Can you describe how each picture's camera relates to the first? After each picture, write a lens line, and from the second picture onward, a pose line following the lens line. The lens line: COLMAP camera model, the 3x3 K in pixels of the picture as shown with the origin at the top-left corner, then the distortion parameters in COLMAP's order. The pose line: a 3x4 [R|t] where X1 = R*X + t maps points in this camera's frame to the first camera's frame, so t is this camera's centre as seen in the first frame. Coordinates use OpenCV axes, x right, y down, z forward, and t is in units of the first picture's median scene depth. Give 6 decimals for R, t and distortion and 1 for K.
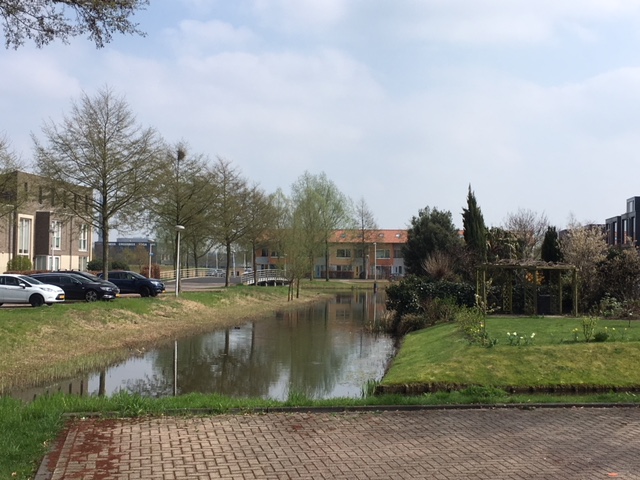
lens RADIAL K [[889.8, 0, 320.0], [0, 889.8, 240.0], [0, 0, 1]] dist [0.018458, 0.028020]
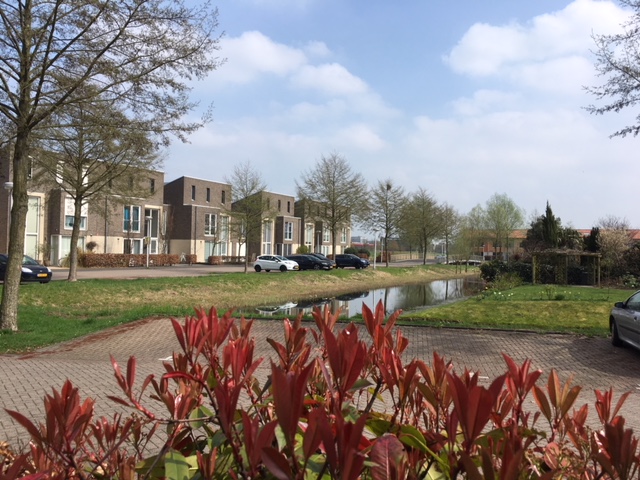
lens RADIAL K [[540.6, 0, 320.0], [0, 540.6, 240.0], [0, 0, 1]] dist [0.073316, -0.104893]
pose [[0.930504, 0.000518, -0.366281, 0.134992], [0.001833, 0.999980, 0.006071, -0.000041], [0.366277, -0.006320, 0.930485, -0.028874]]
